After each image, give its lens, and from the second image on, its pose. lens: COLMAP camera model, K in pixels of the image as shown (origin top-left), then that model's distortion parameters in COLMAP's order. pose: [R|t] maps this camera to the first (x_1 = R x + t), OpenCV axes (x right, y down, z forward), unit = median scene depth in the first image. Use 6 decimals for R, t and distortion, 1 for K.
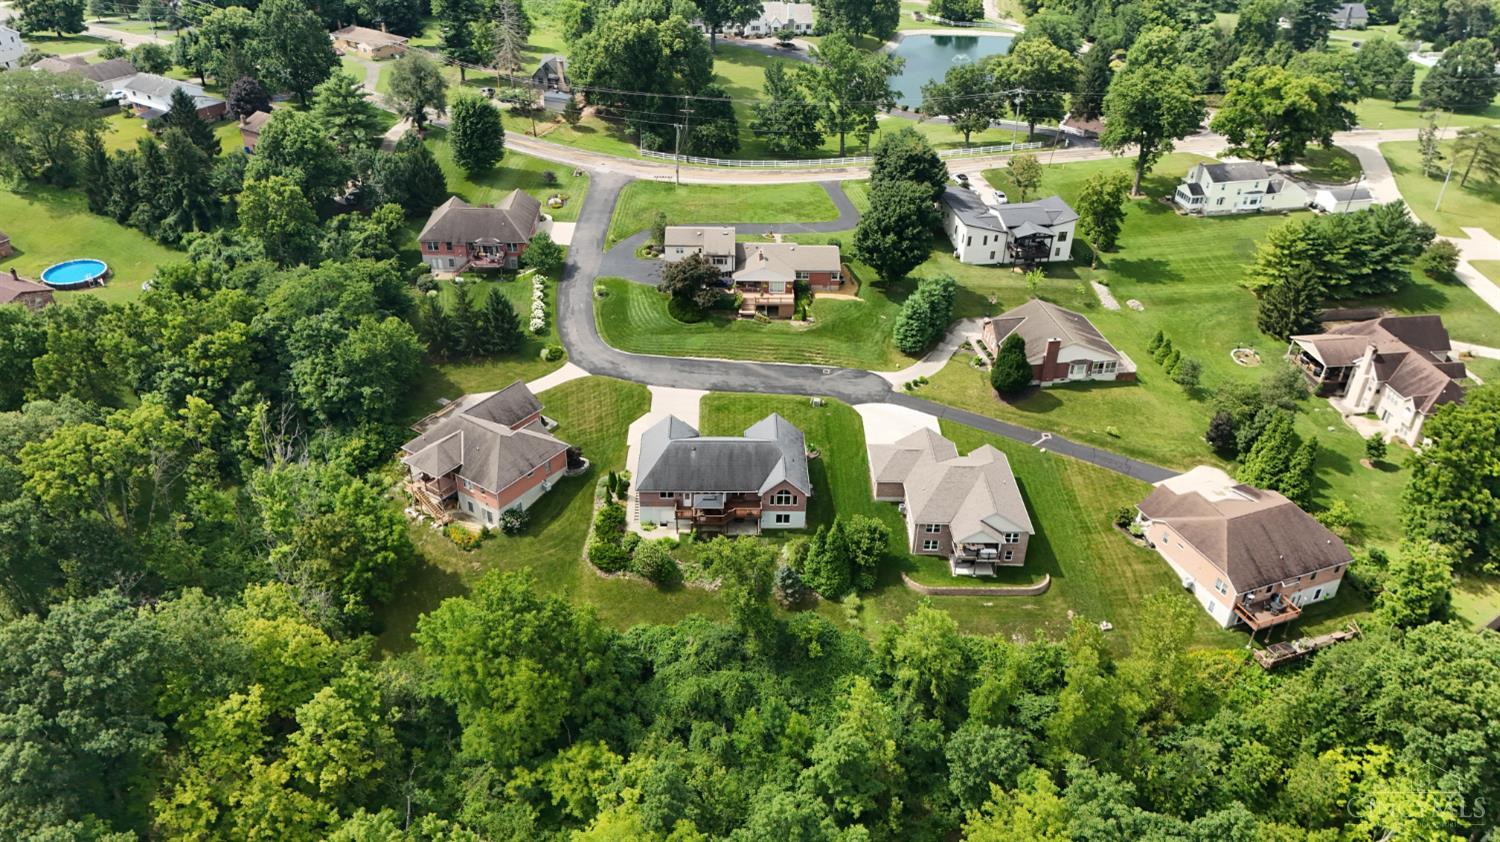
lens RADIAL K [[1161.8, 0, 758.3], [0, 1161.8, 386.3], [0, 0, 1]] dist [0.141918, -0.085533]
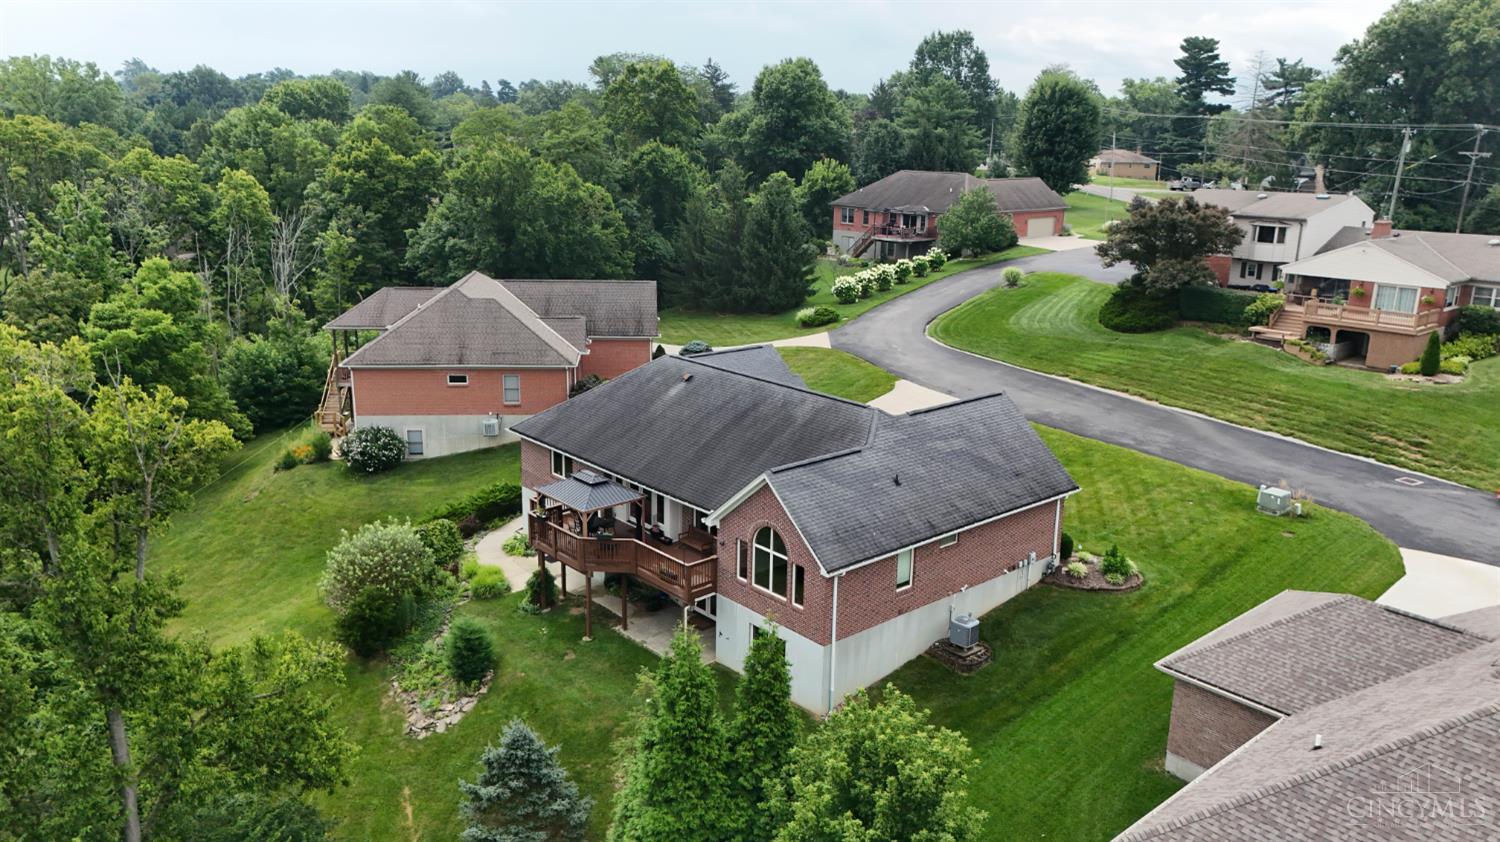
lens RADIAL K [[1112.4, 0, 750.0], [0, 1112.4, 421.0], [0, 0, 1]] dist [0.067127, -0.072368]
pose [[0.641216, 0.181097, -0.745685, 0.185509], [-0.397065, 0.909849, -0.120471, 0.088317], [0.656644, 0.373334, 0.655317, 0.723673]]
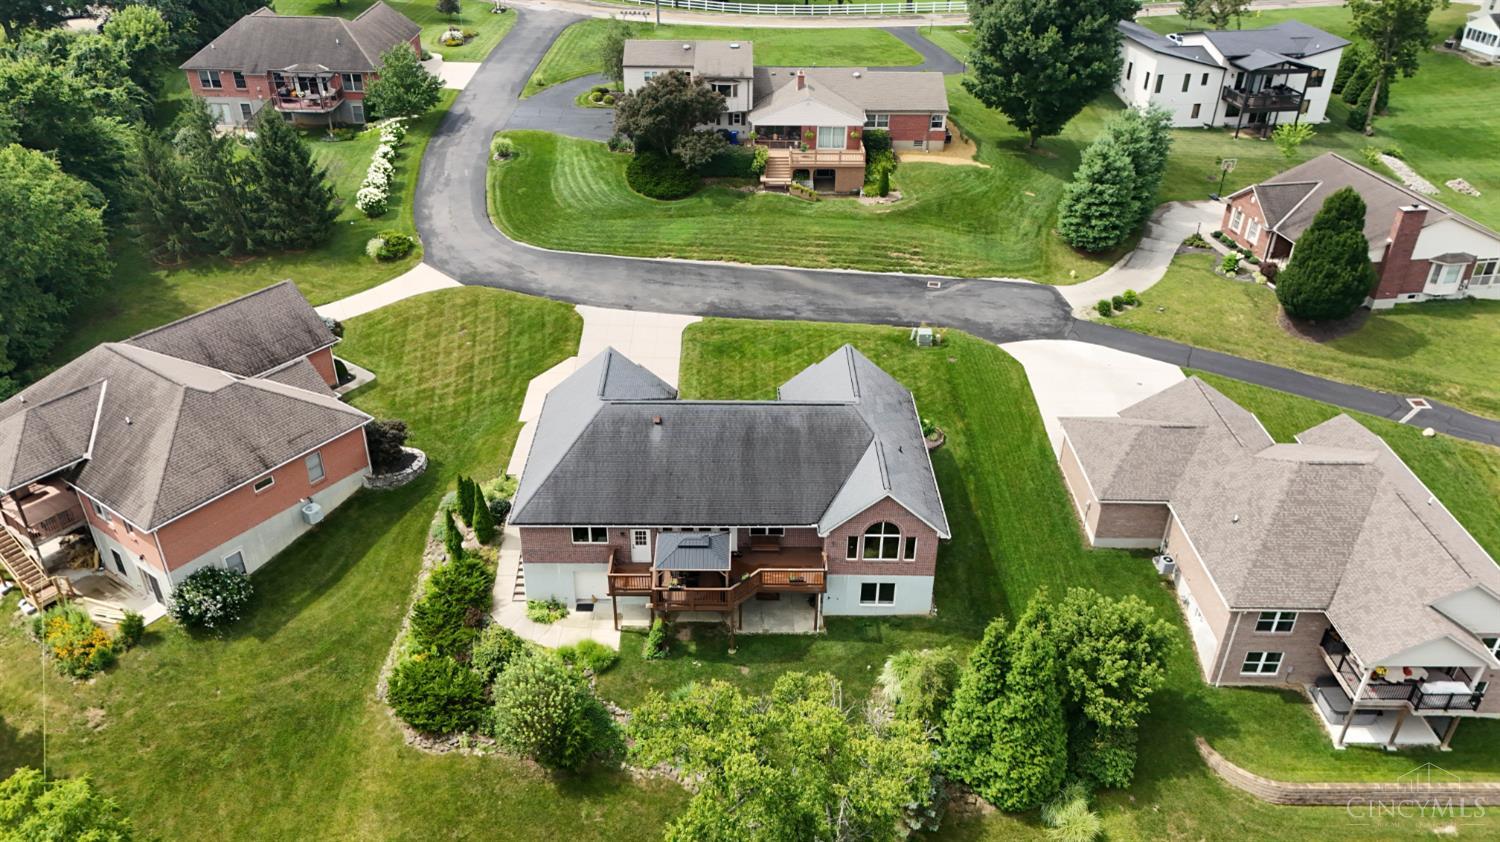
lens RADIAL K [[1131.9, 0, 750.2], [0, 1131.9, 400.5], [0, 0, 1]] dist [0.074168, -0.078182]
pose [[0.999874, -0.002430, -0.015665, -0.015107], [0.002289, 0.999957, -0.009011, 0.045388], [0.015686, 0.008974, 0.999837, 0.544182]]
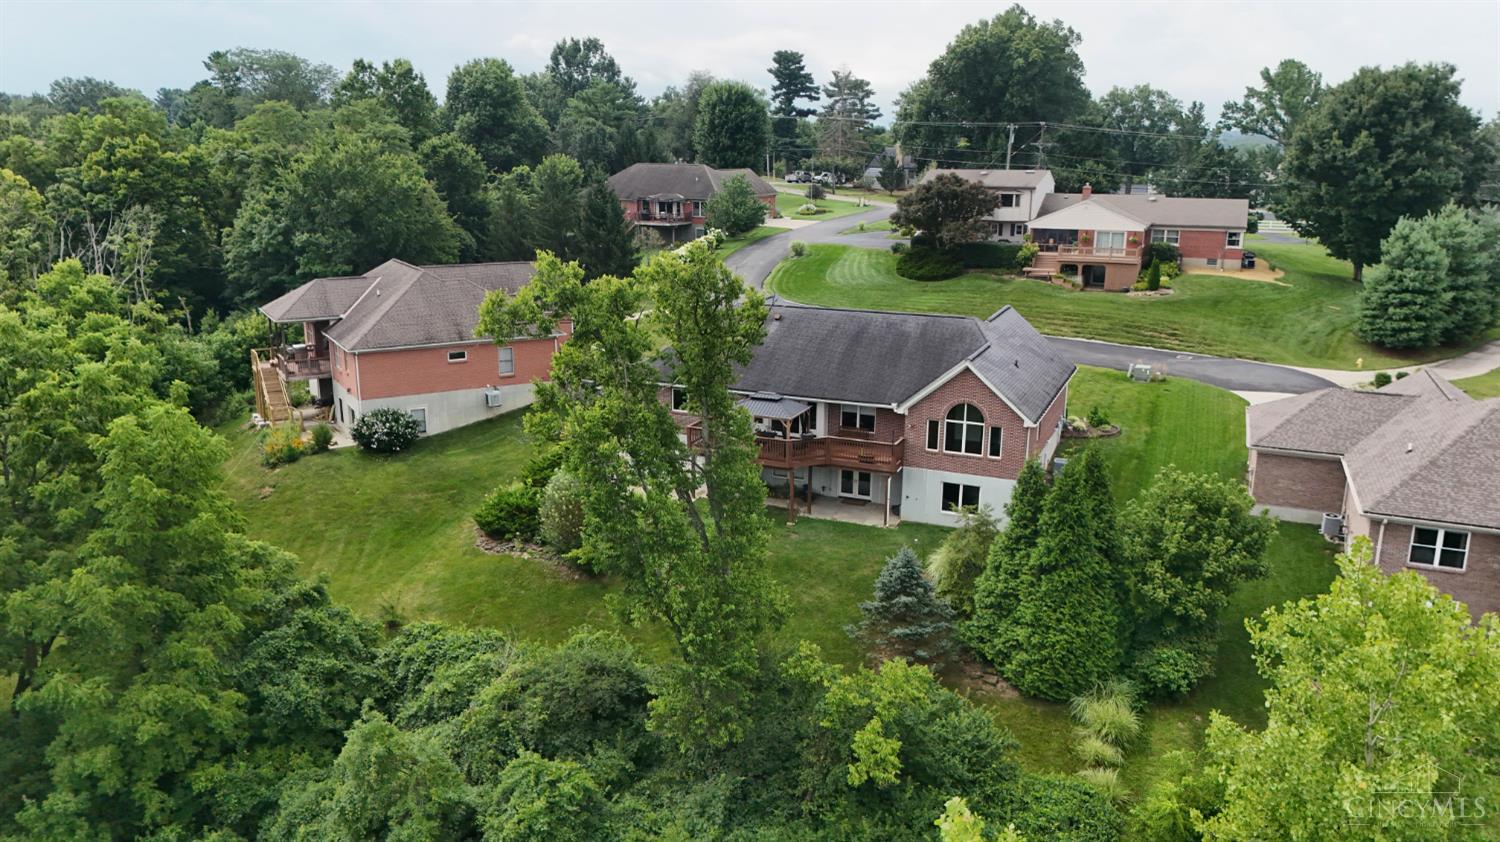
lens RADIAL K [[1112.4, 0, 750.0], [0, 1112.4, 421.0], [0, 0, 1]] dist [0.067127, -0.072368]
pose [[0.910617, 0.082610, -0.404909, 0.091438], [-0.200446, 0.945133, -0.257963, 0.175990], [0.361382, 0.316068, 0.877214, 0.592653]]
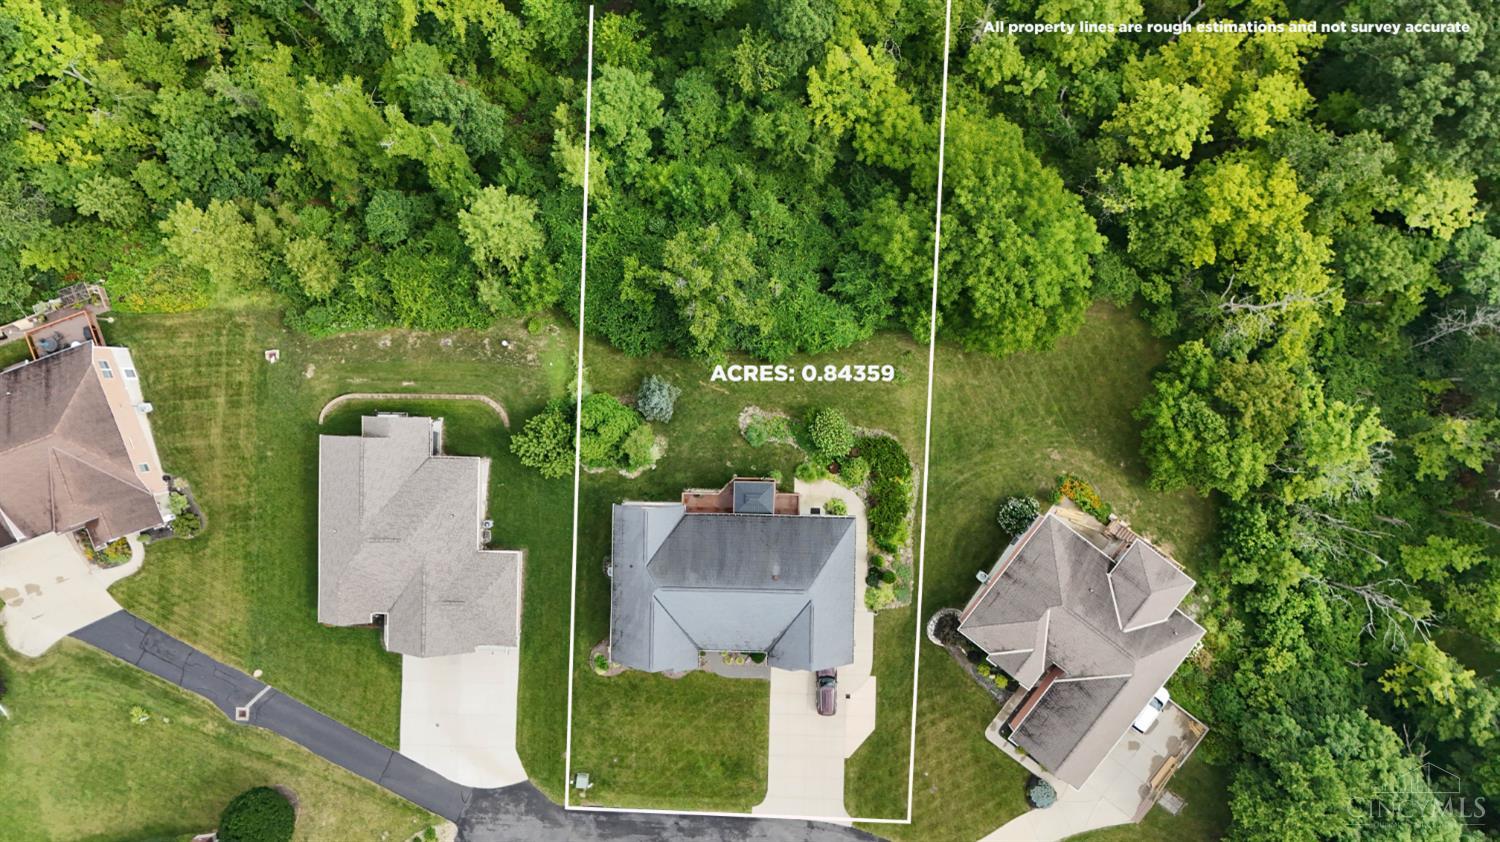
lens RADIAL K [[1112.4, 0, 750.0], [0, 1112.4, 421.0], [0, 0, 1]] dist [0.067127, -0.072368]
pose [[-0.998990, -0.044933, -0.000856, -0.032376], [0.023850, -0.546203, 0.837313, -0.399165], [-0.038091, 0.836447, 0.546723, 0.512728]]
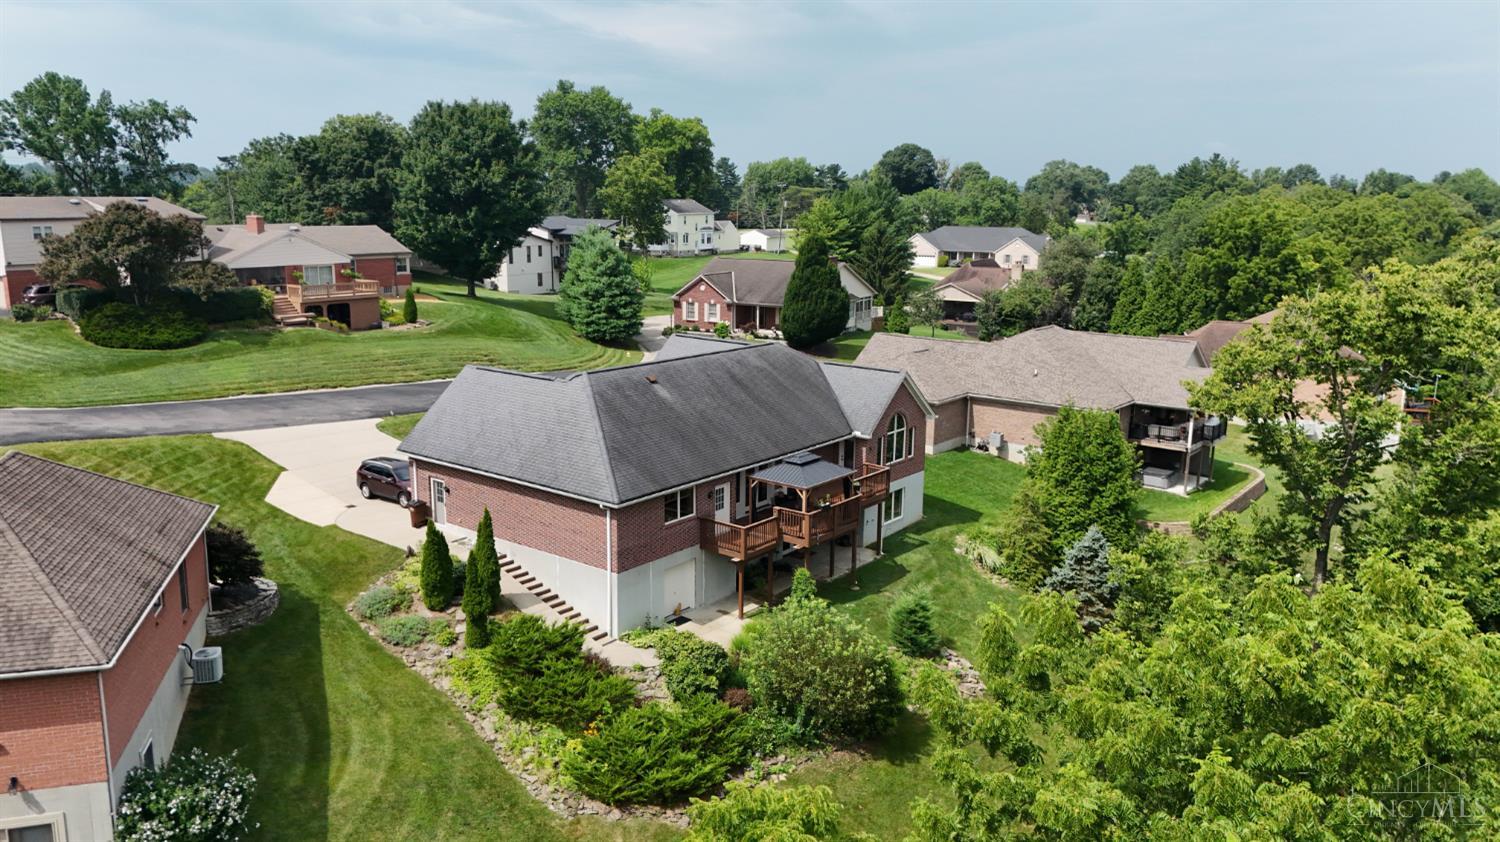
lens RADIAL K [[1131.9, 0, 750.2], [0, 1131.9, 400.5], [0, 0, 1]] dist [0.074168, -0.078182]
pose [[0.638332, -0.159089, 0.753142, -0.255102], [0.401379, 0.903661, -0.149308, 0.107542], [-0.656831, 0.397603, 0.640691, 0.701931]]
